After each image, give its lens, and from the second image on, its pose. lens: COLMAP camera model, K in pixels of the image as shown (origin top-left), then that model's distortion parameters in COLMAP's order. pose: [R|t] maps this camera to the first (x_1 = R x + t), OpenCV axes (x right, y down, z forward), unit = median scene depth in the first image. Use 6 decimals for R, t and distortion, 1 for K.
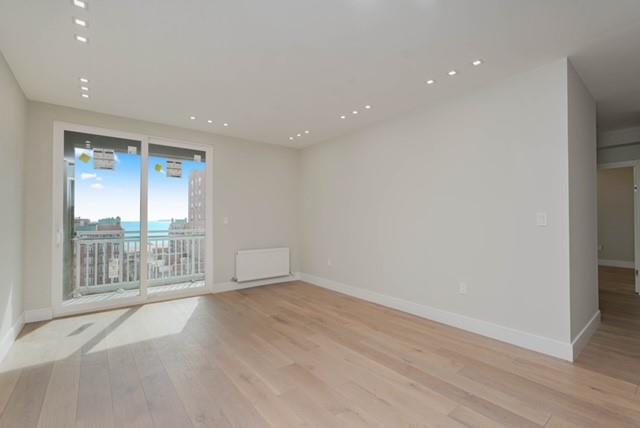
lens RADIAL K [[286.8, 0, 322.5], [0, 286.8, 216.1], [0, 0, 1]] dist [-0.000406, 0.000620]
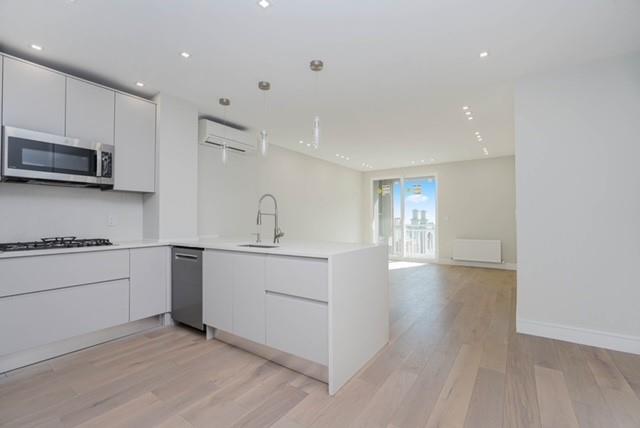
lens RADIAL K [[283.2, 0, 319.9], [0, 283.2, 215.9], [0, 0, 1]] dist [0.001023, 0.000751]
pose [[0.283387, -0.015281, -0.958884, 1.132746], [0.014746, 0.999824, -0.011576, 0.012388], [0.958892, -0.010859, 0.283562, -0.083110]]
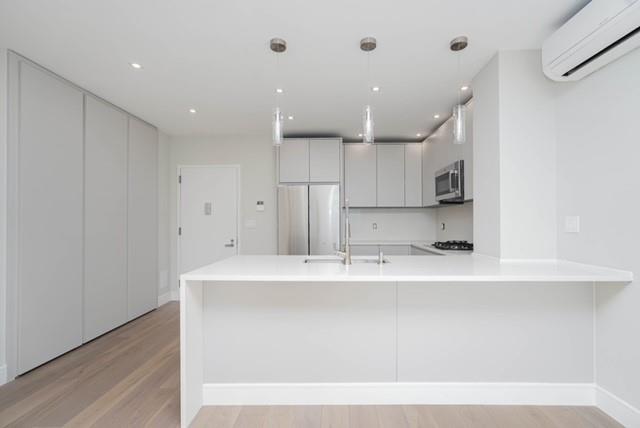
lens RADIAL K [[286.8, 0, 322.5], [0, 286.8, 216.1], [0, 0, 1]] dist [-0.000406, 0.000620]
pose [[-0.757550, 0.015235, 0.652599, 0.033330], [-0.004467, 0.999583, -0.028520, -0.002091], [-0.652761, -0.024521, -0.757167, 0.486545]]
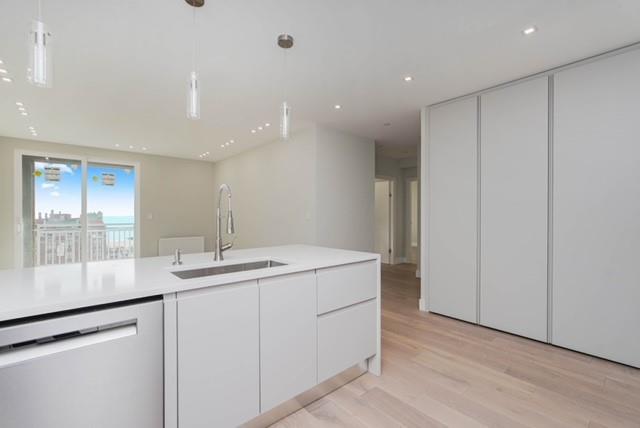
lens RADIAL K [[286.8, 0, 322.5], [0, 286.8, 216.1], [0, 0, 1]] dist [-0.000406, 0.000620]
pose [[0.999142, -0.001396, 0.041394, 0.527100], [0.000639, 0.999832, 0.018315, -0.012800], [-0.041413, -0.018273, 0.998975, -0.491457]]
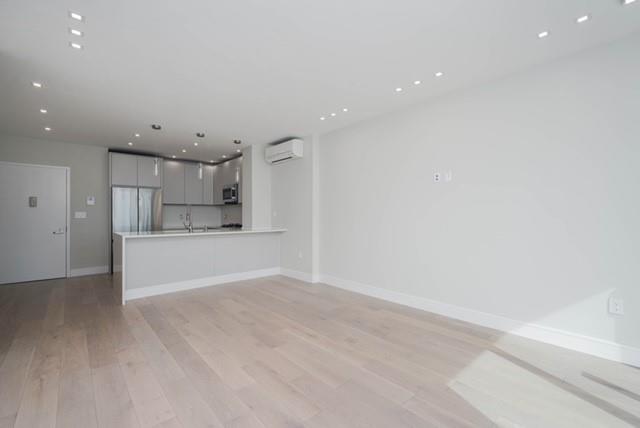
lens RADIAL K [[286.8, 0, 322.5], [0, 286.8, 216.1], [0, 0, 1]] dist [-0.000406, 0.000620]
pose [[-0.998438, 0.004209, -0.055721, -0.139432], [0.004522, 0.999975, -0.005489, 0.016027], [0.055696, -0.005732, -0.998431, 1.307711]]
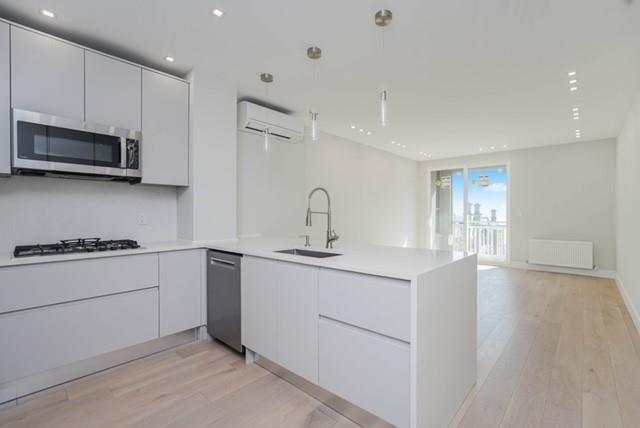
lens RADIAL K [[289.9, 0, 333.8], [0, 289.9, 215.7], [0, 0, 1]] dist [0.000075, 0.000285]
pose [[0.182727, 0.006999, -0.983139, 0.988923], [0.011410, 0.999892, 0.009239, -0.000948], [0.983098, -0.012906, 0.182627, -0.084351]]
